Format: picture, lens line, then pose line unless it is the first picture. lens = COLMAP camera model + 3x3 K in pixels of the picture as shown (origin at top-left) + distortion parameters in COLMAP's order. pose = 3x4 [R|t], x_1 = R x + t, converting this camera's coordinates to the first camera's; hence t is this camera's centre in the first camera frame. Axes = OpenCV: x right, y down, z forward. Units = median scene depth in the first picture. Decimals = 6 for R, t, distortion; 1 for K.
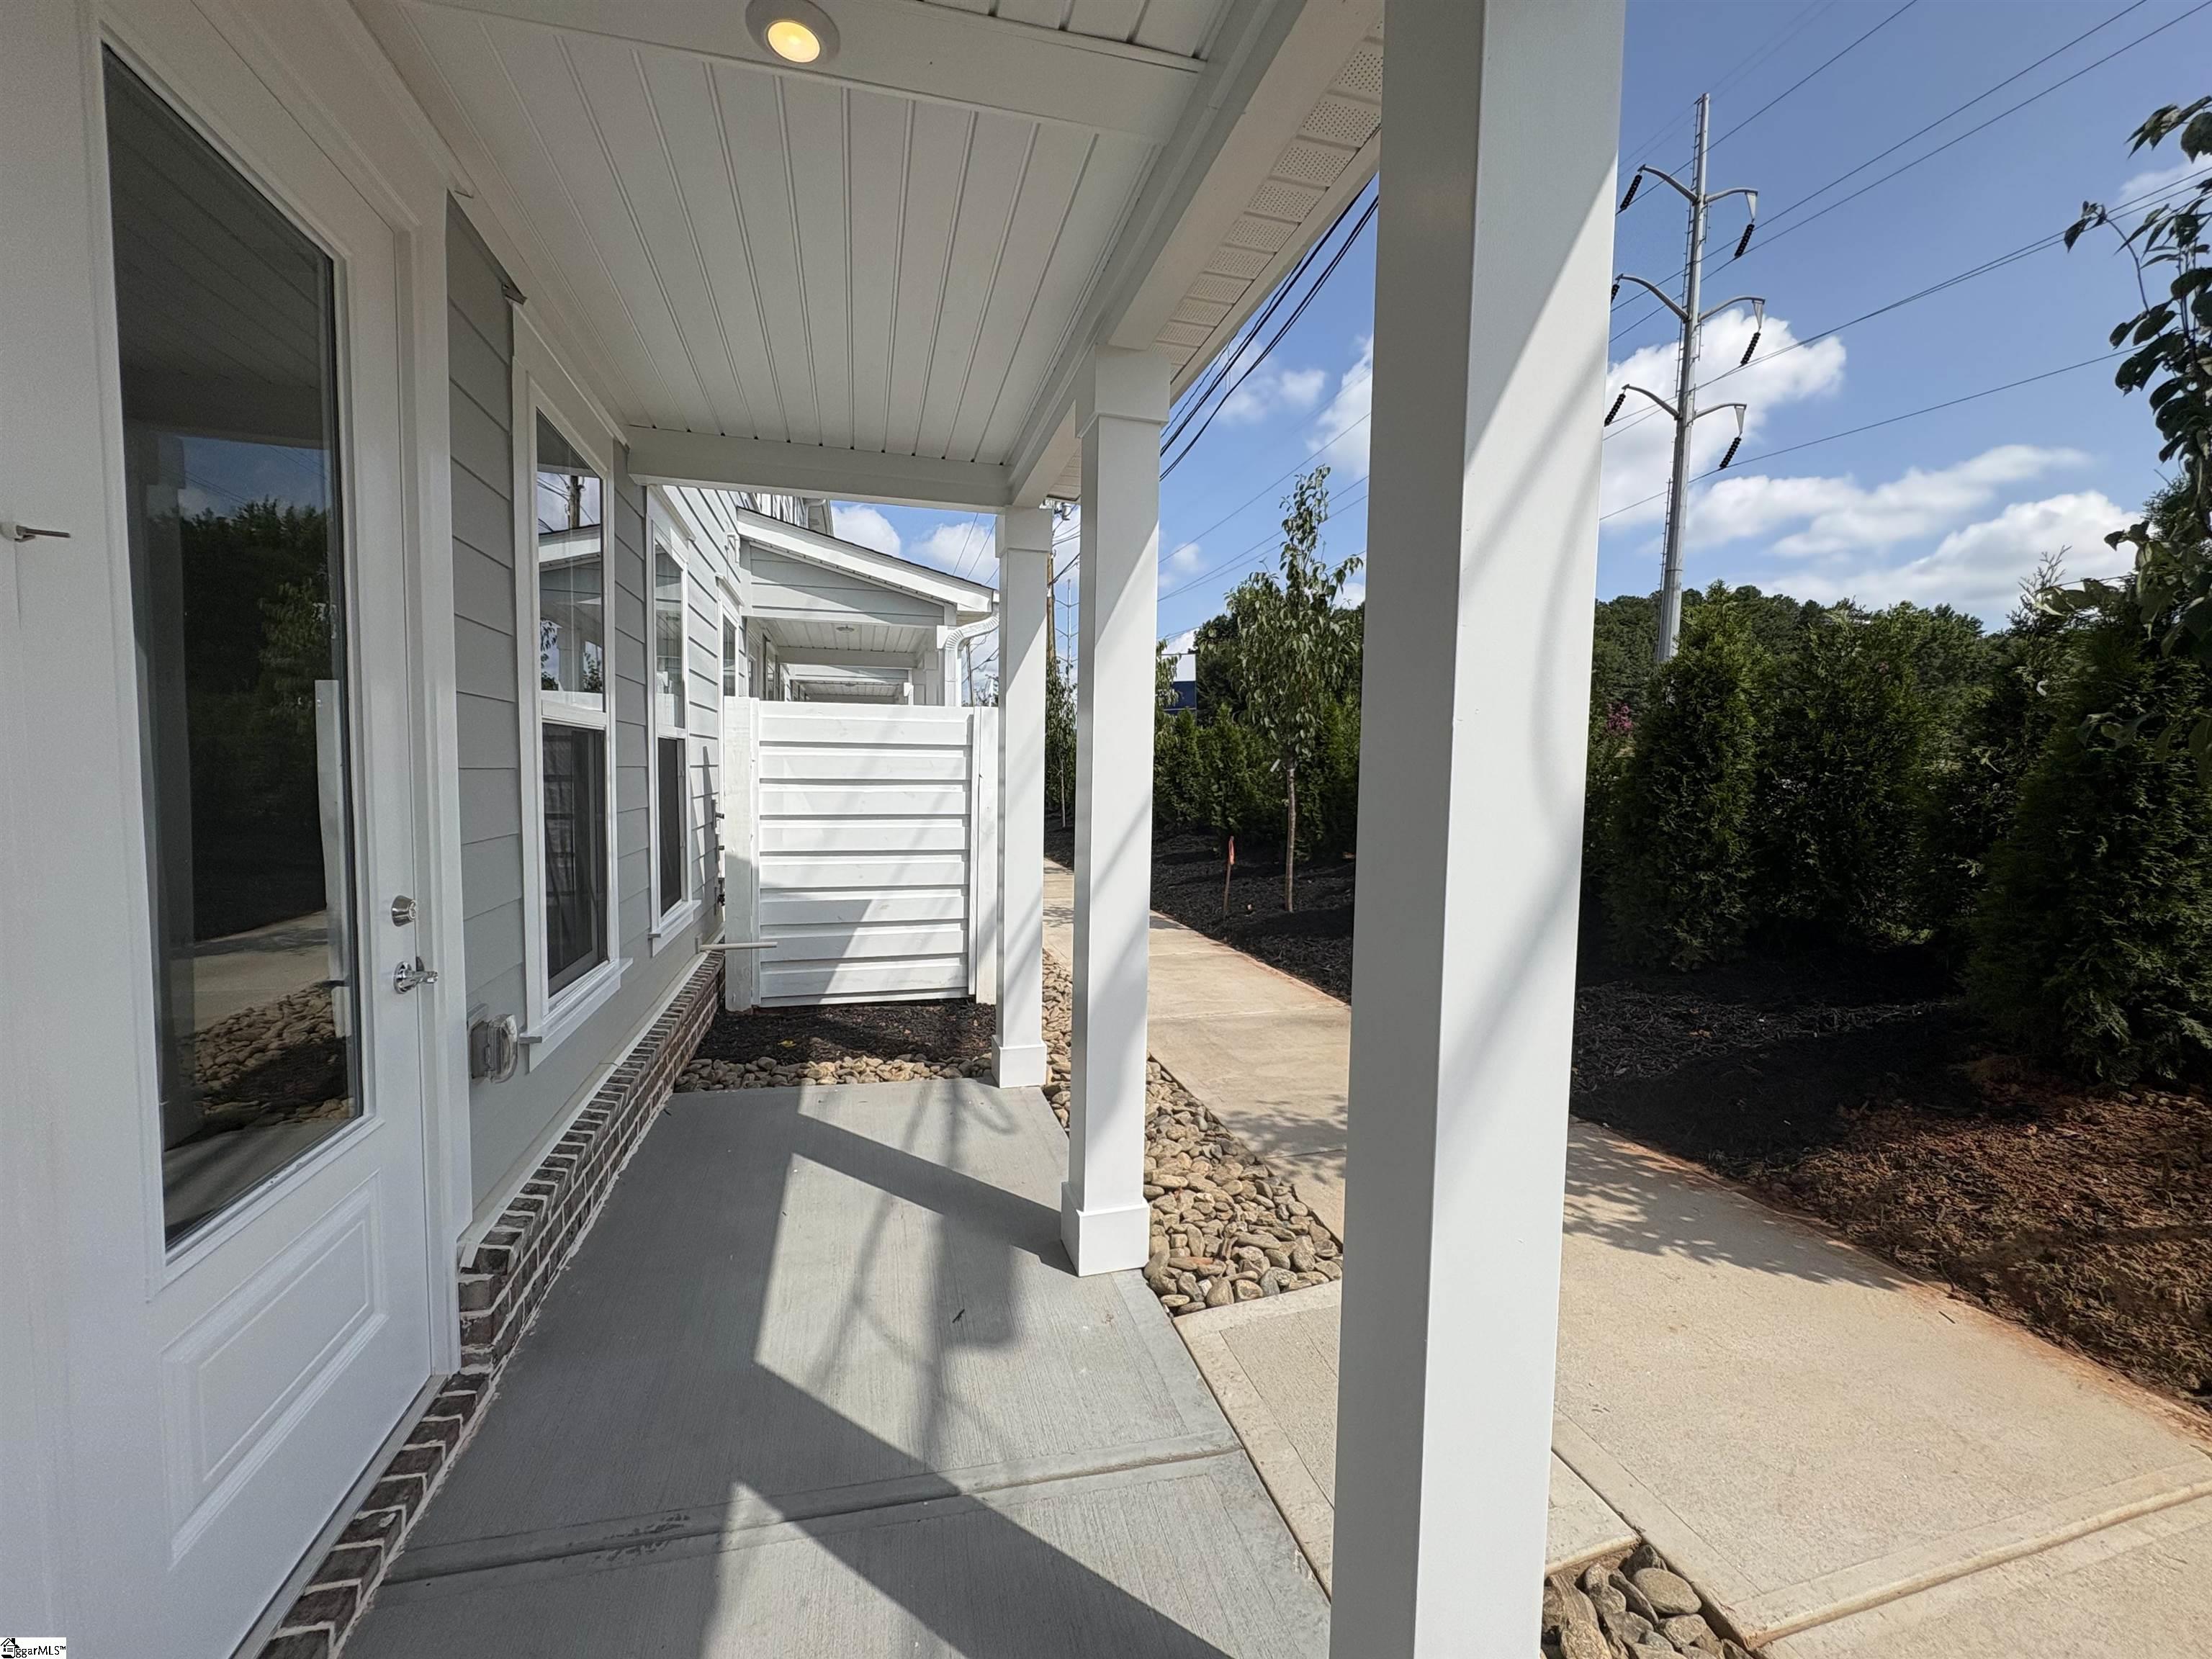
lens RADIAL K [[882.4, 0, 1102.4], [0, 882.4, 824.1], [0, 0, 1]] dist [-0.002108, 0.000992]
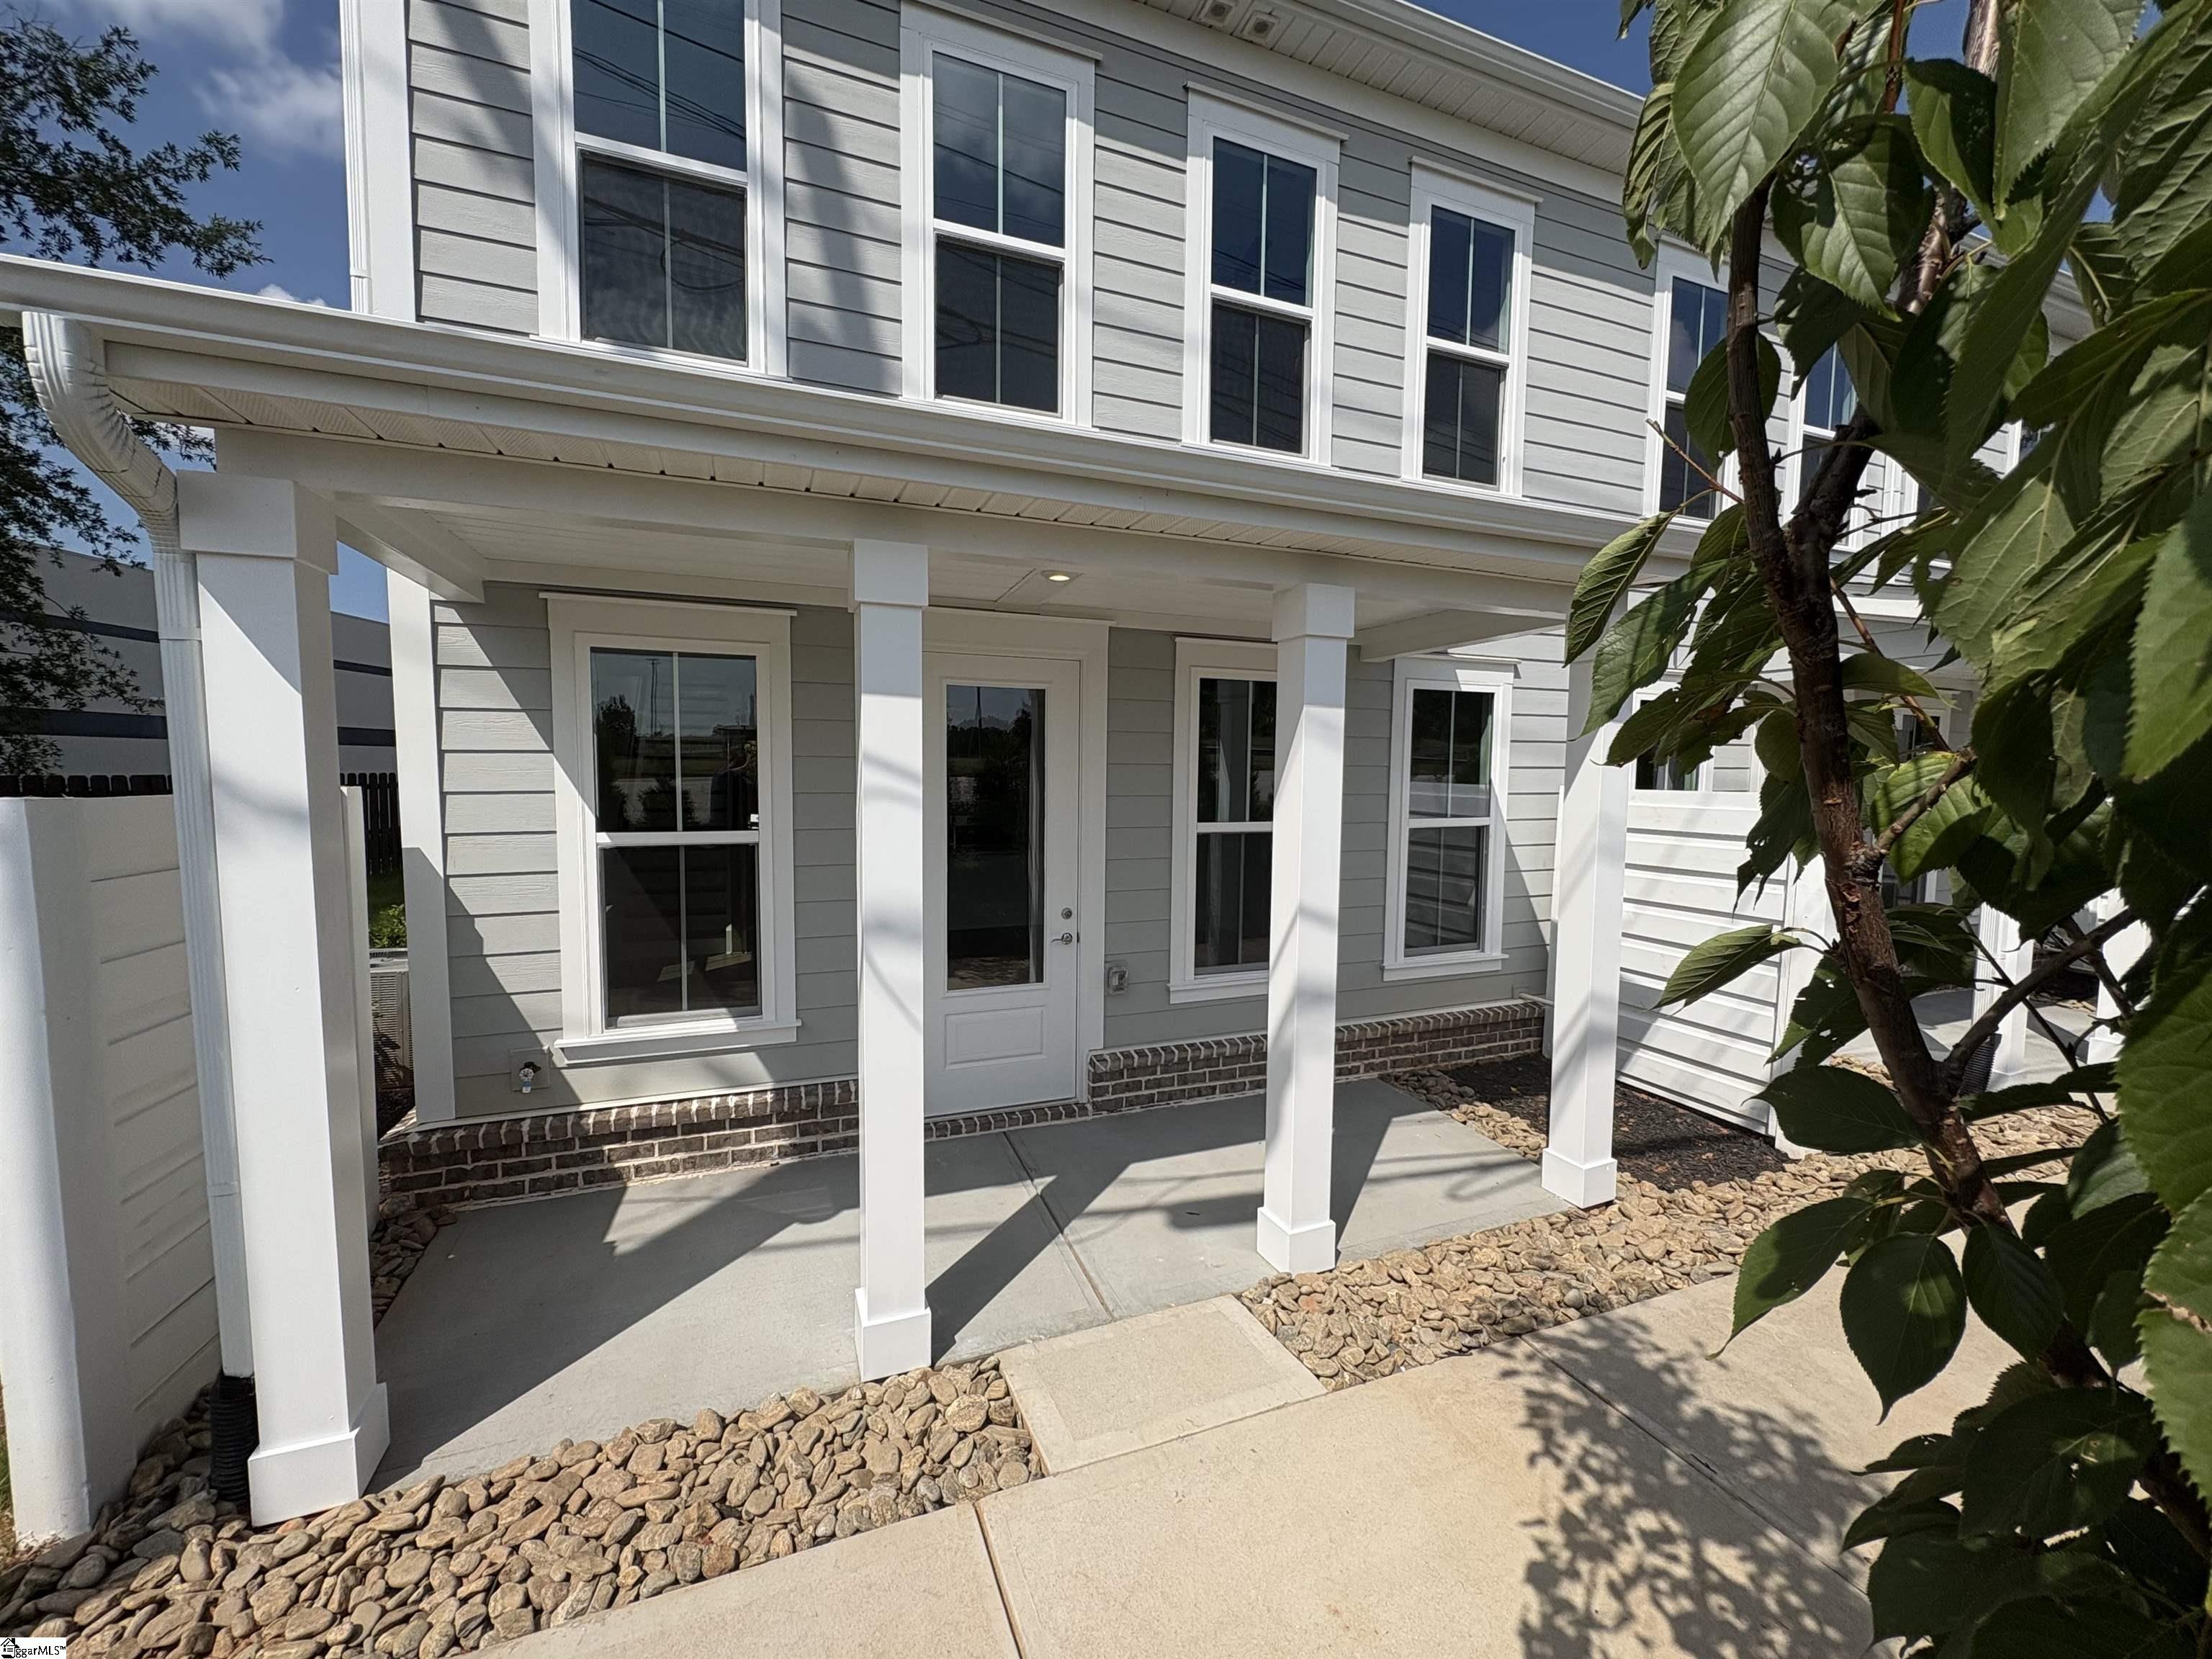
lens RADIAL K [[882.4, 0, 1107.3], [0, 882.4, 835.8], [0, 0, 1]] dist [-0.002108, 0.000992]
pose [[0.113102, 0.064218, -0.991506, 0.764135], [-0.070816, 0.995892, 0.056424, -0.118842], [0.991057, 0.063833, 0.117185, 0.331090]]
